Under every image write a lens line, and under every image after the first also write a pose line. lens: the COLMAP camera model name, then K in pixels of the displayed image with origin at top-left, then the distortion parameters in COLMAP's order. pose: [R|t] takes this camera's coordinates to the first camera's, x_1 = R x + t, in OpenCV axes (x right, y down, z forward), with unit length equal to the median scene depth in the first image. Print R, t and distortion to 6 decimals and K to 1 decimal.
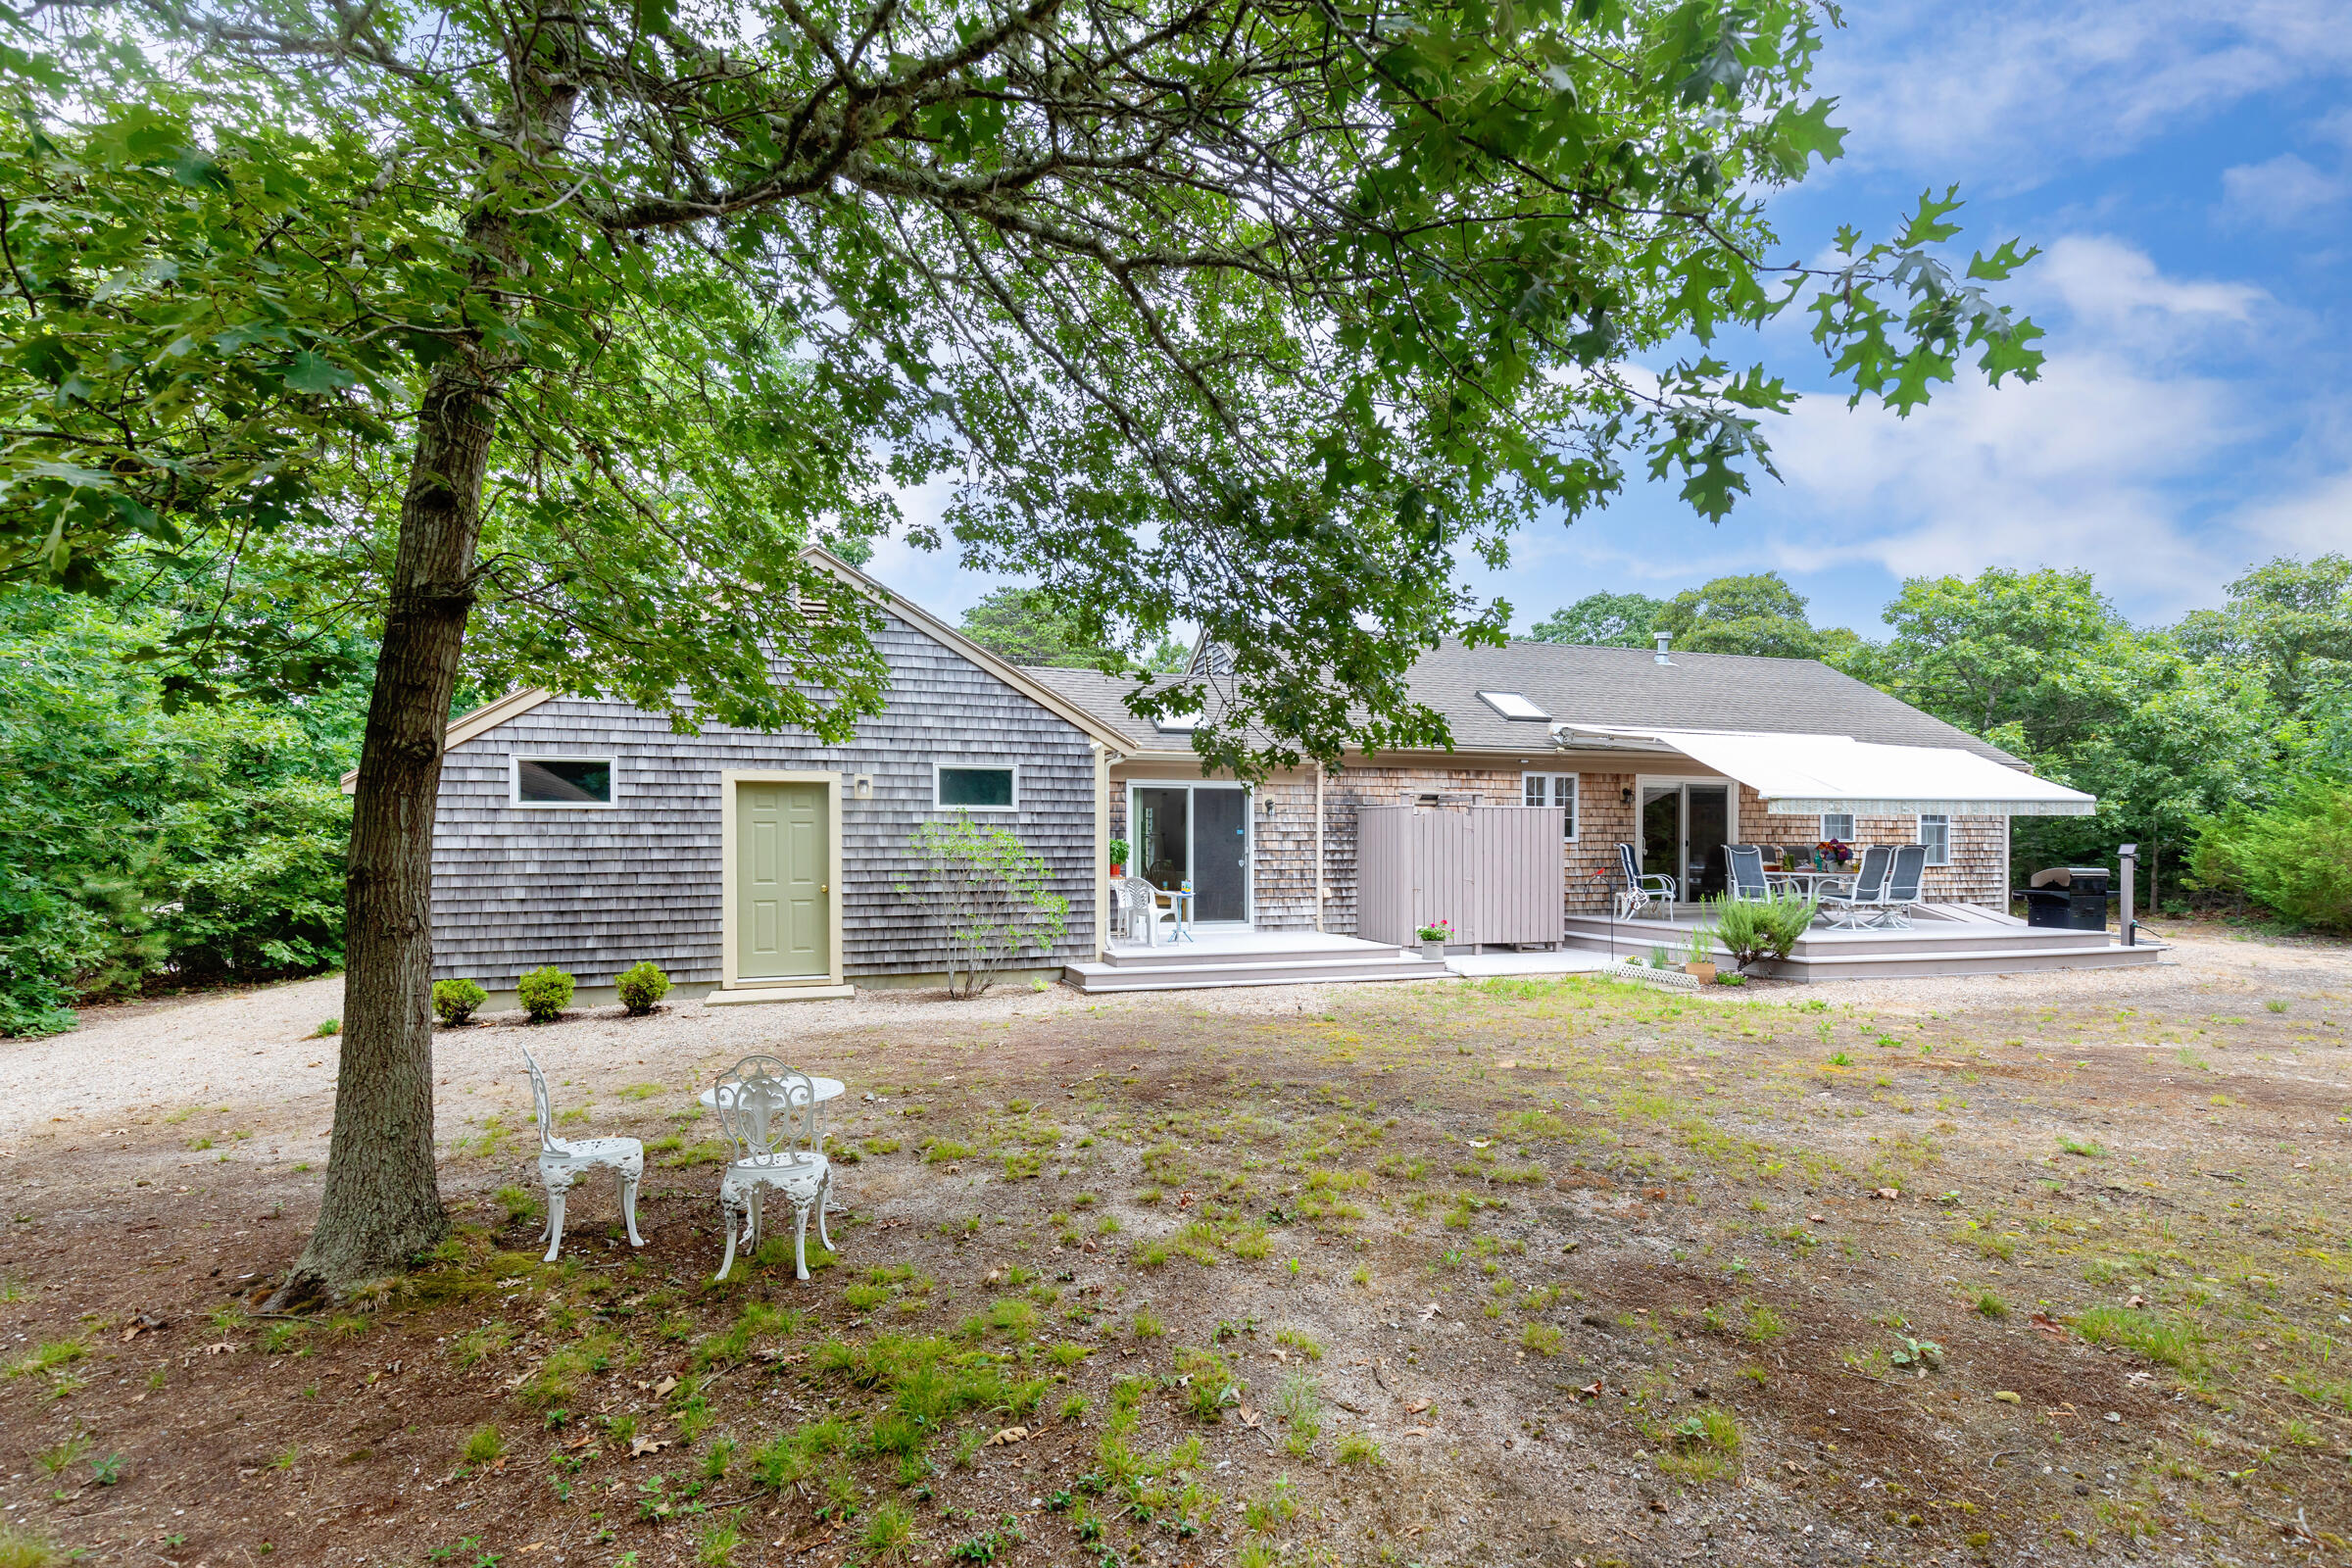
lens RADIAL K [[1067.4, 0, 1149.2], [0, 1067.4, 844.2], [0, 0, 1]] dist [0.005418, 0.001293]
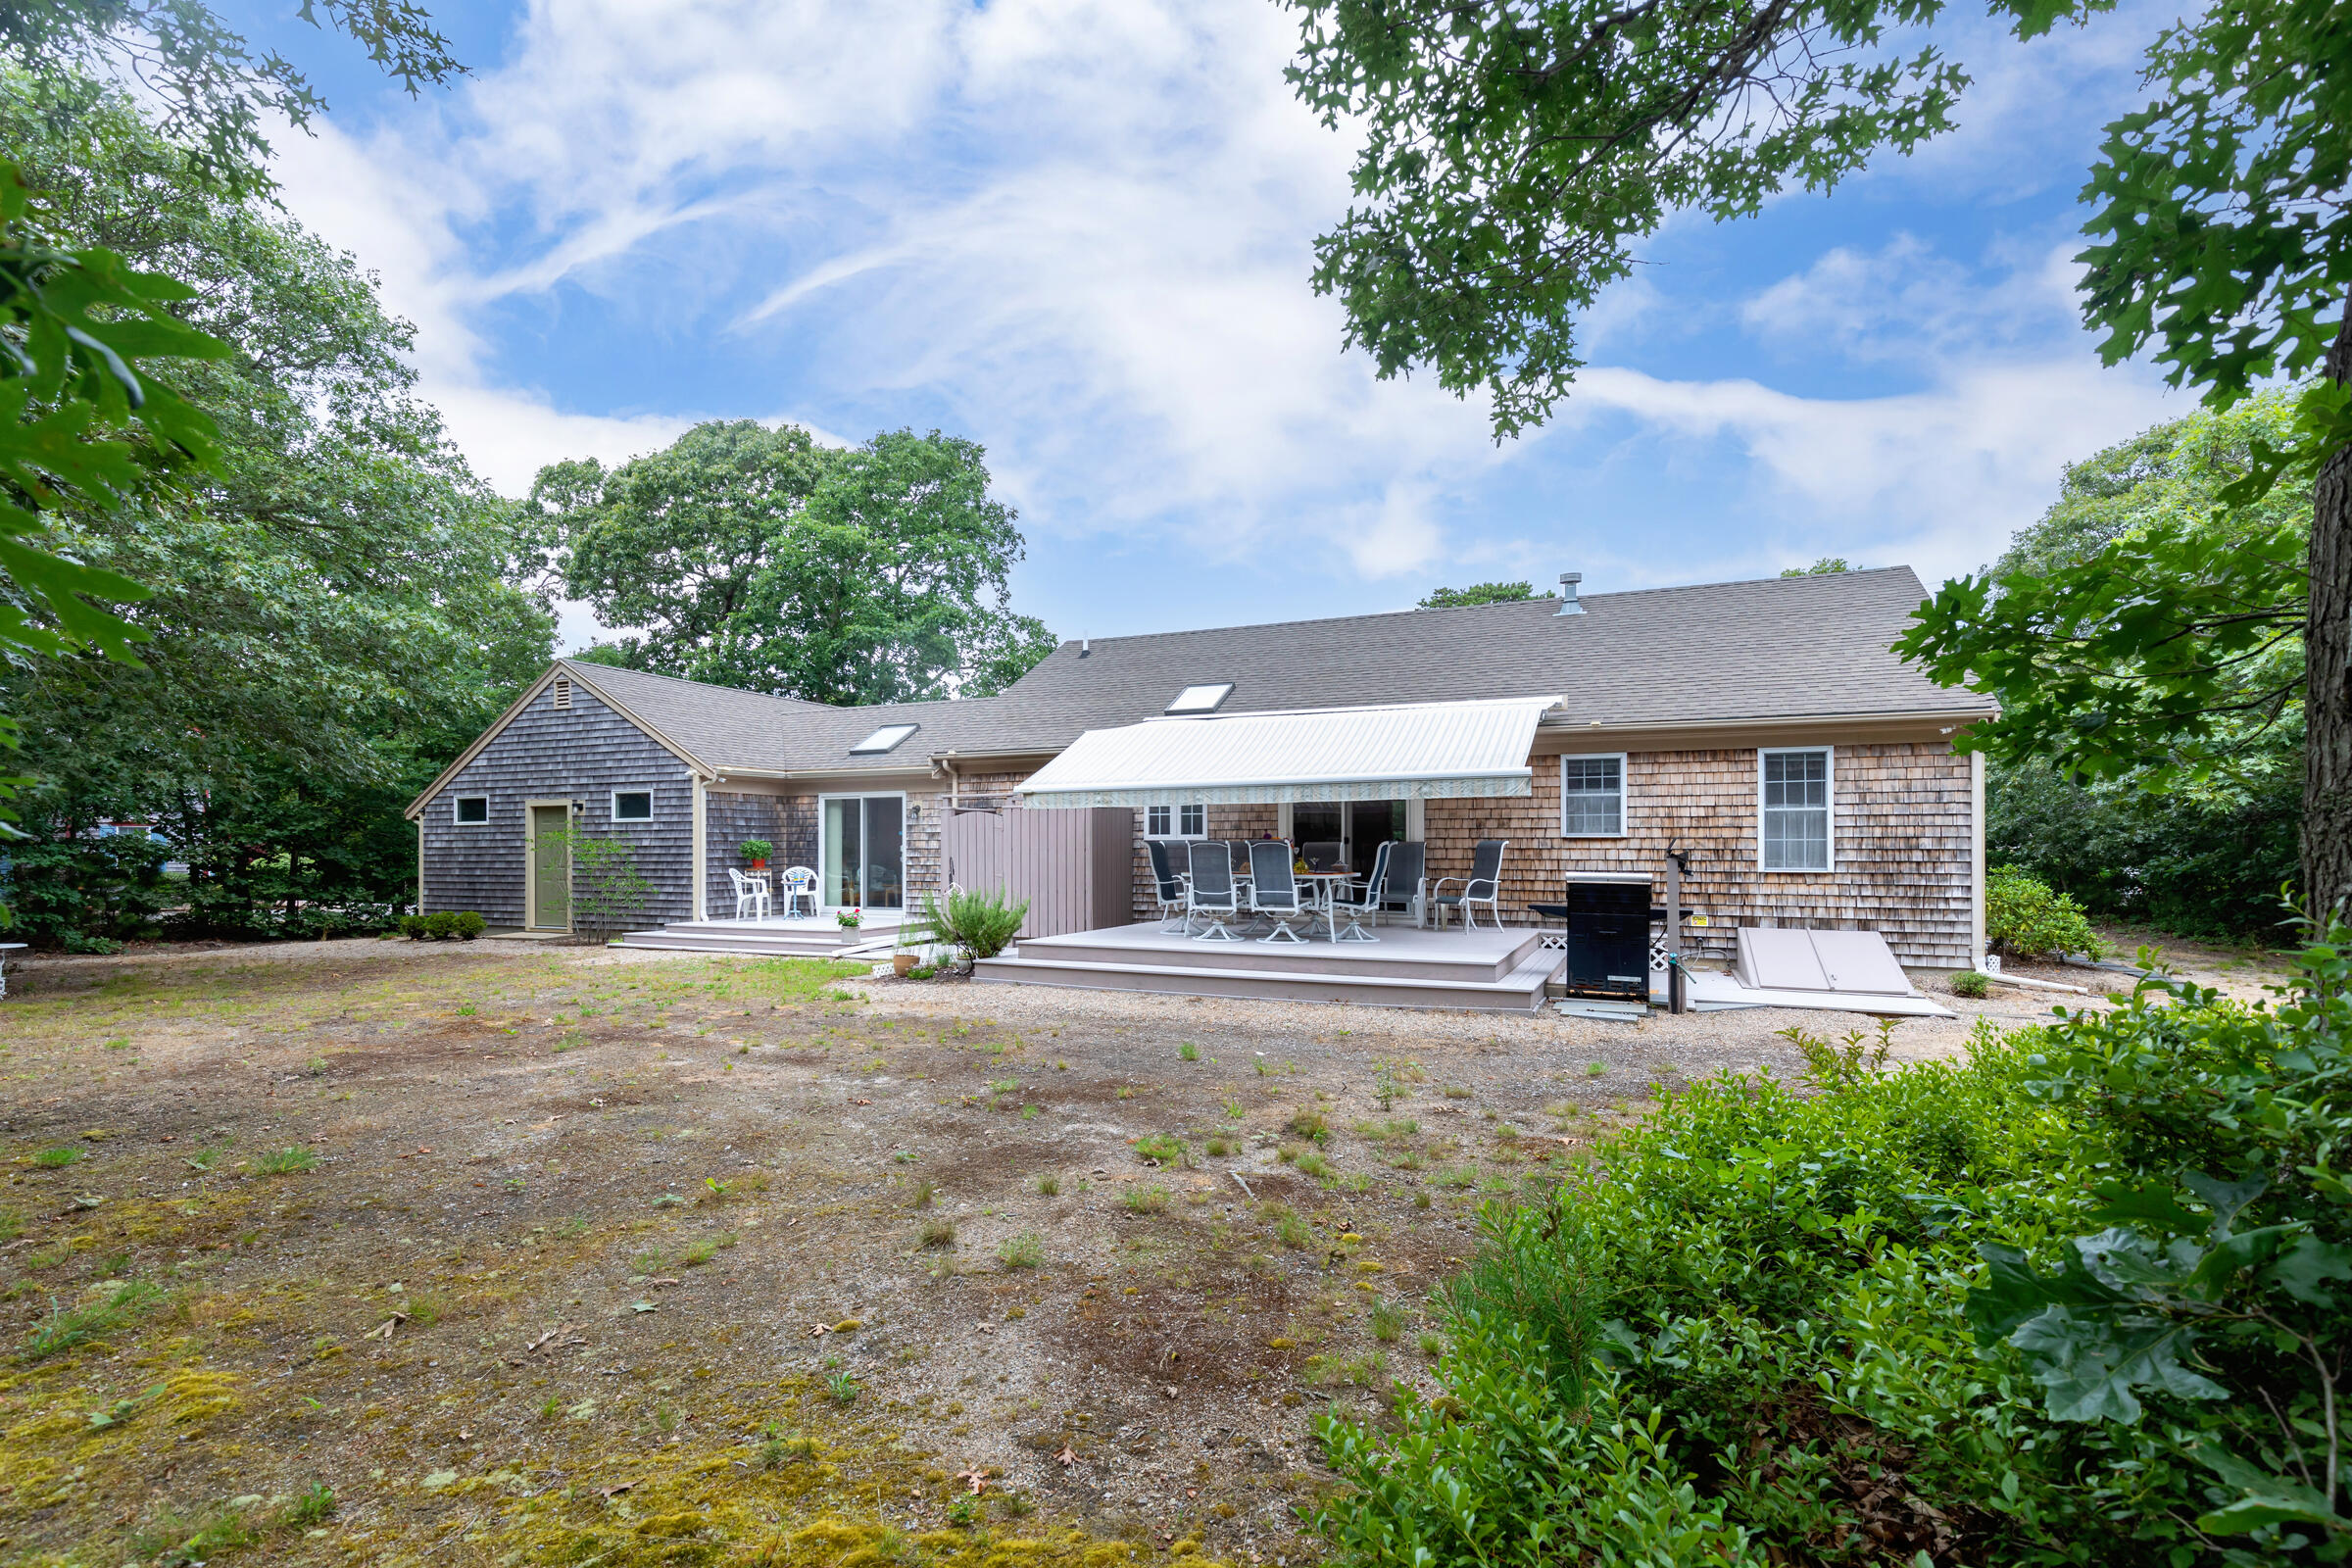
lens RADIAL K [[1067.4, 0, 1121.1], [0, 1067.4, 841.6], [0, 0, 1]] dist [0.005418, 0.001293]
pose [[0.745400, -0.006189, -0.666589, 1.062813], [0.001000, 0.999966, -0.008165, 0.007664], [0.666617, 0.005420, 0.745381, 0.274141]]
